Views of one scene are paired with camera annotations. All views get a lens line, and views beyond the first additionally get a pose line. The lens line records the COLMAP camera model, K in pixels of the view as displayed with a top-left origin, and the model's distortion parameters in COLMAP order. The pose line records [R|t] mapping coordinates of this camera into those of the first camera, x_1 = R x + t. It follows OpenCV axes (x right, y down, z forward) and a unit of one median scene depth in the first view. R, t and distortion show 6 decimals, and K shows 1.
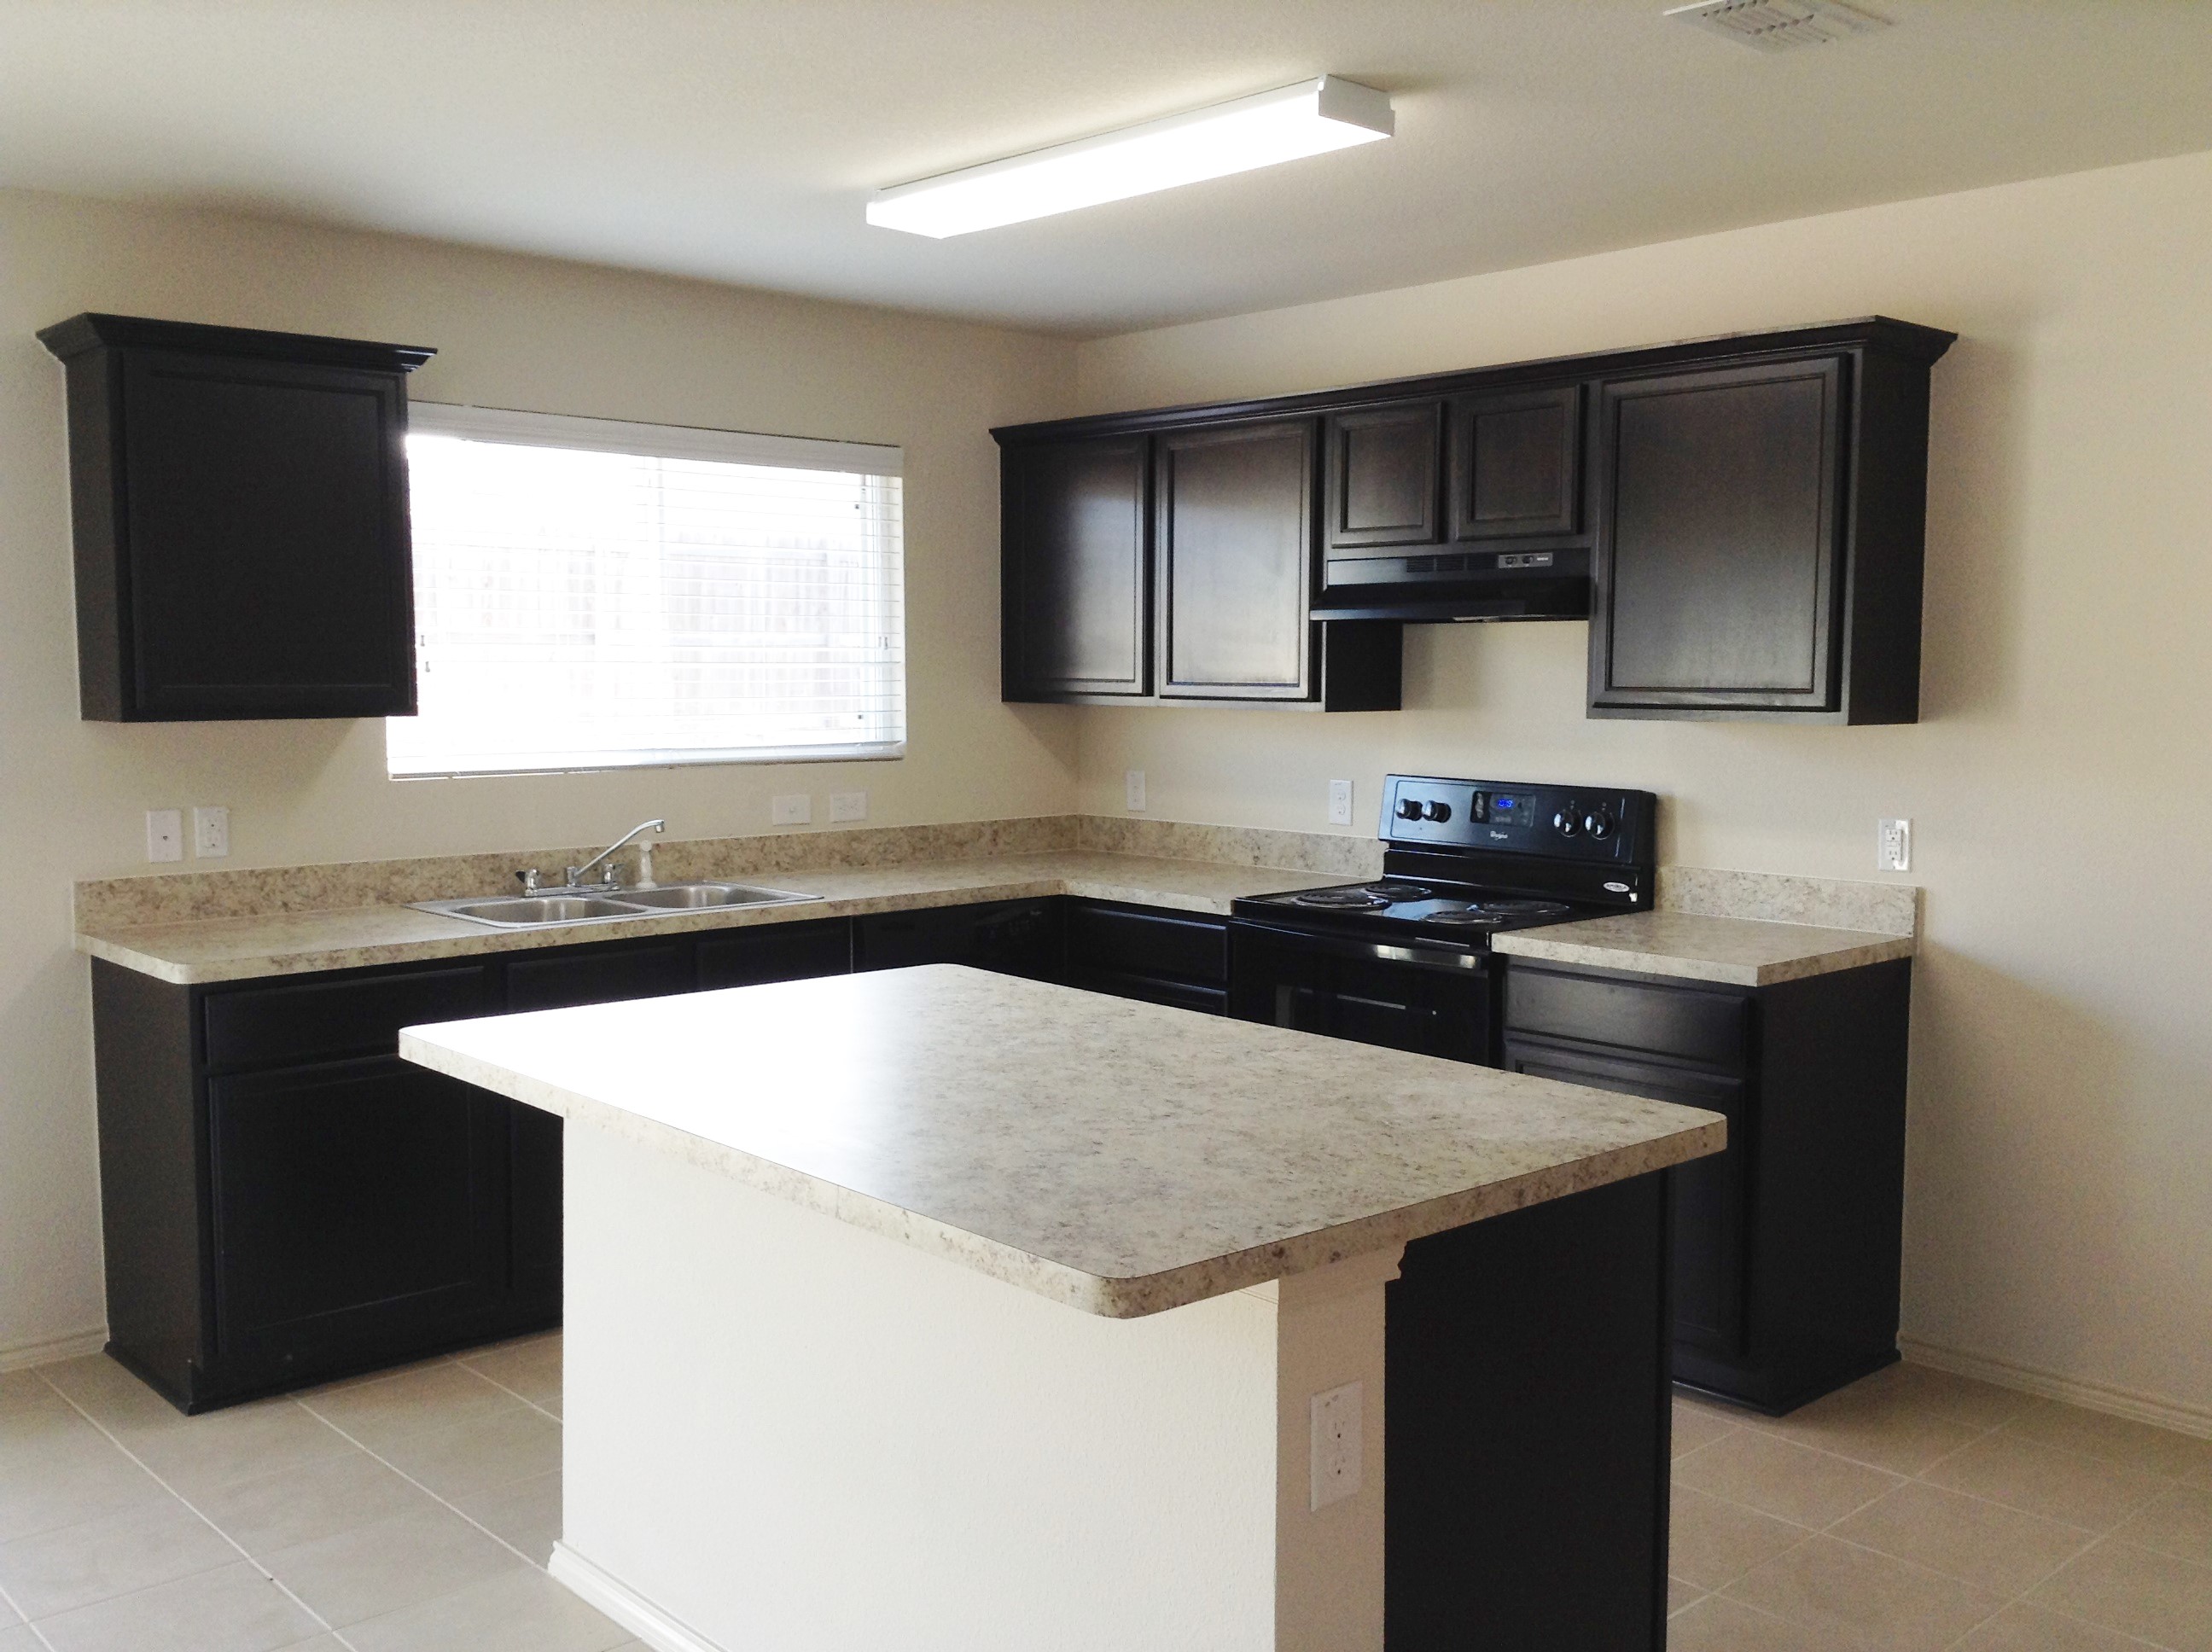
lens RADIAL K [[2064.9, 0, 1109.2], [0, 2064.9, 853.2], [0, 0, 1]] dist [0.012278, -0.111822]
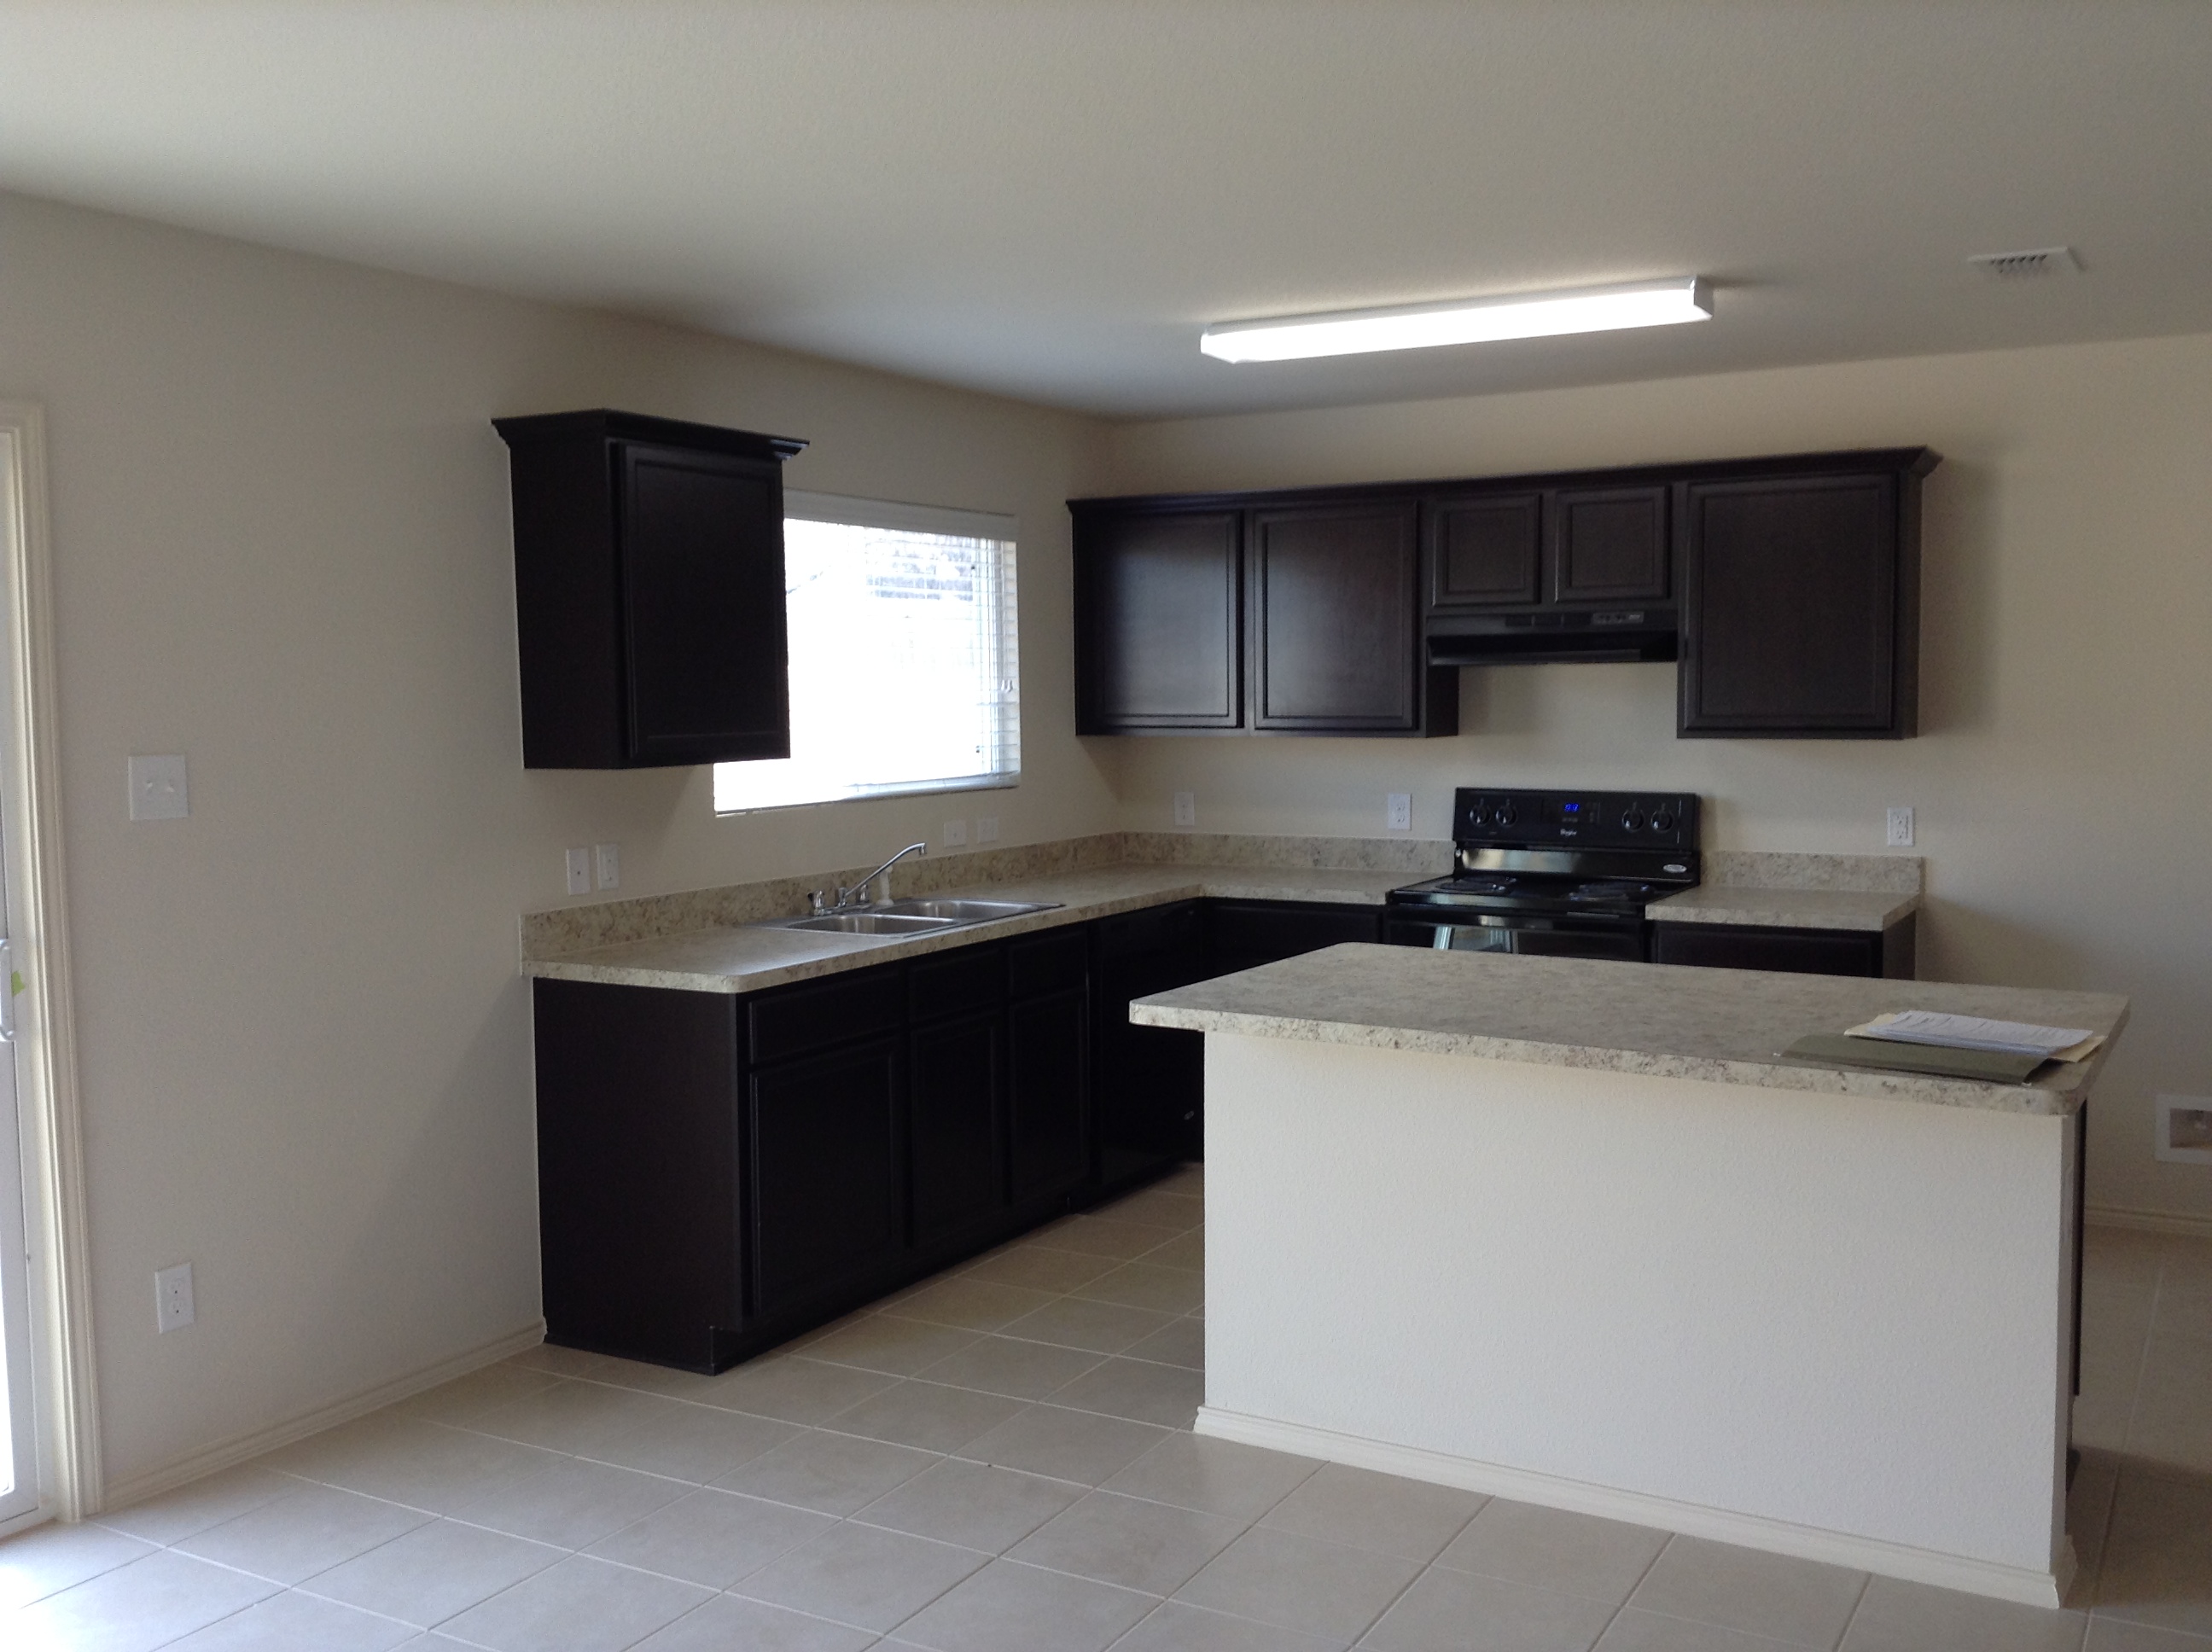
lens RADIAL K [[2105.6, 0, 1106.0], [0, 2105.6, 826.0], [0, 0, 1]] dist [-0.009881, -0.013637]
pose [[0.955406, -0.033164, 0.293428, -0.487007], [0.040766, 0.998972, -0.019829, 0.001381], [-0.292469, 0.030907, 0.955776, -0.159090]]
